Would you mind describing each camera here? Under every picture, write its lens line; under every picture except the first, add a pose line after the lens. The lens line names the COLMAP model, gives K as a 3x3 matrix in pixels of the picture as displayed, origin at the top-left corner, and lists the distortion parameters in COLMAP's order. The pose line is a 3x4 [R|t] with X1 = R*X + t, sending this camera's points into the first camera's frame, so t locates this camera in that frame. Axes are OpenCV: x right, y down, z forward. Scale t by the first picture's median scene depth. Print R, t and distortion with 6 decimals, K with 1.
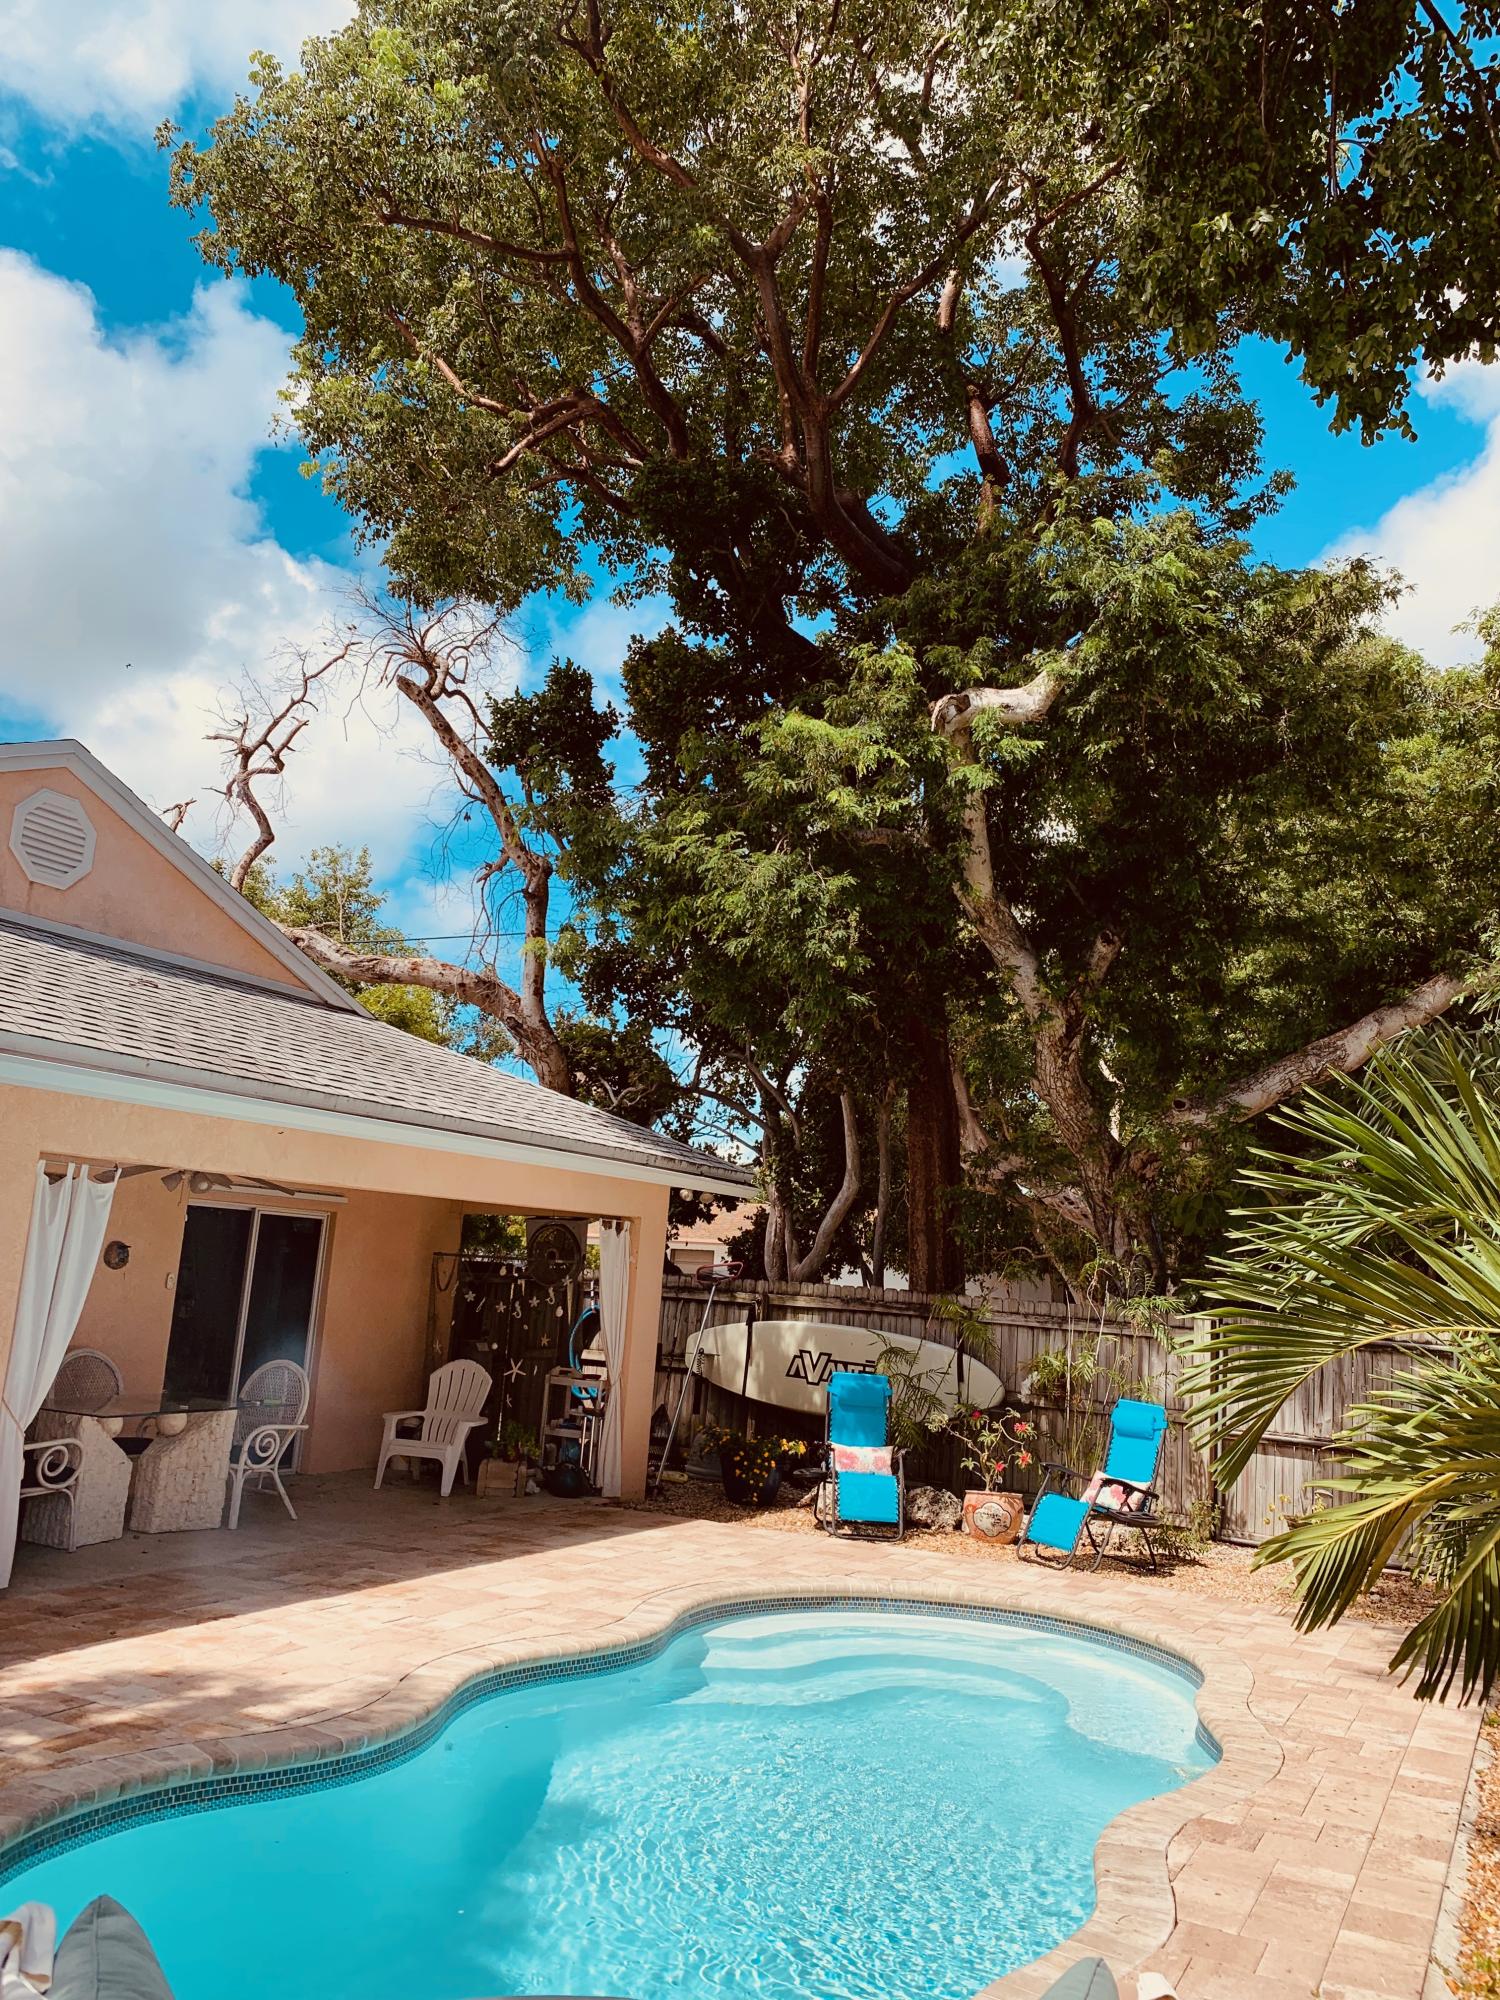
lens RADIAL K [[1534.1, 0, 782.0], [0, 1534.1, 1005.8], [0, 0, 1]] dist [0.055903, -0.081244]
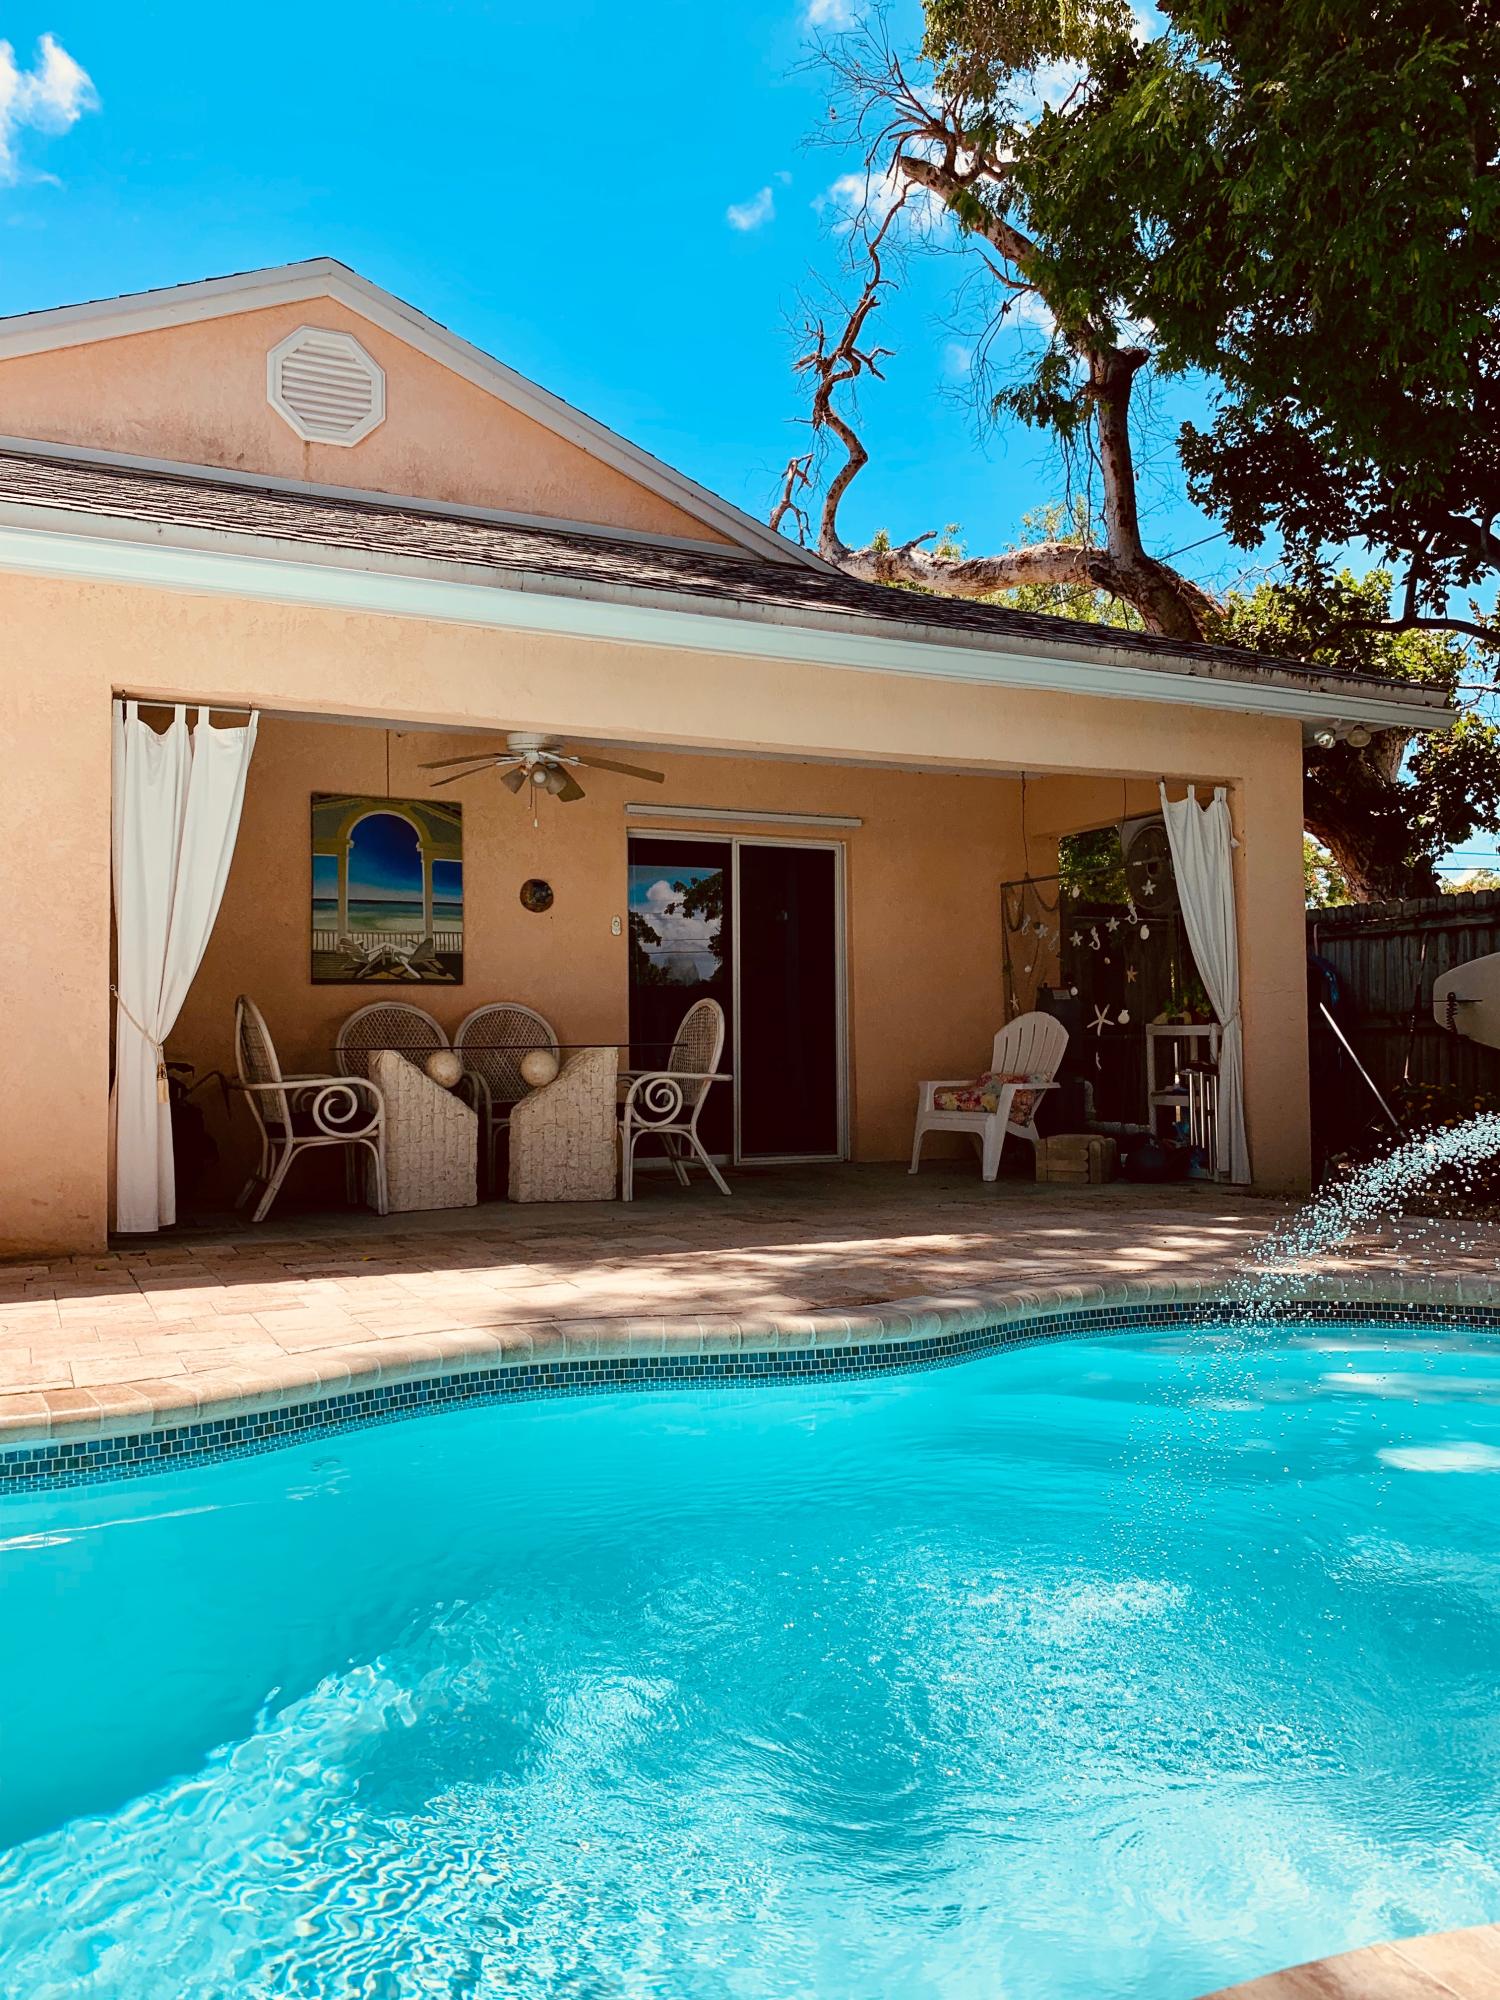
lens RADIAL K [[1534.1, 0, 782.0], [0, 1534.1, 1005.8], [0, 0, 1]] dist [0.055903, -0.081244]
pose [[0.796693, -0.094191, -0.597000, 0.140253], [0.170065, 0.982807, 0.071890, 0.154103], [0.579964, -0.158803, 0.799014, 0.340784]]
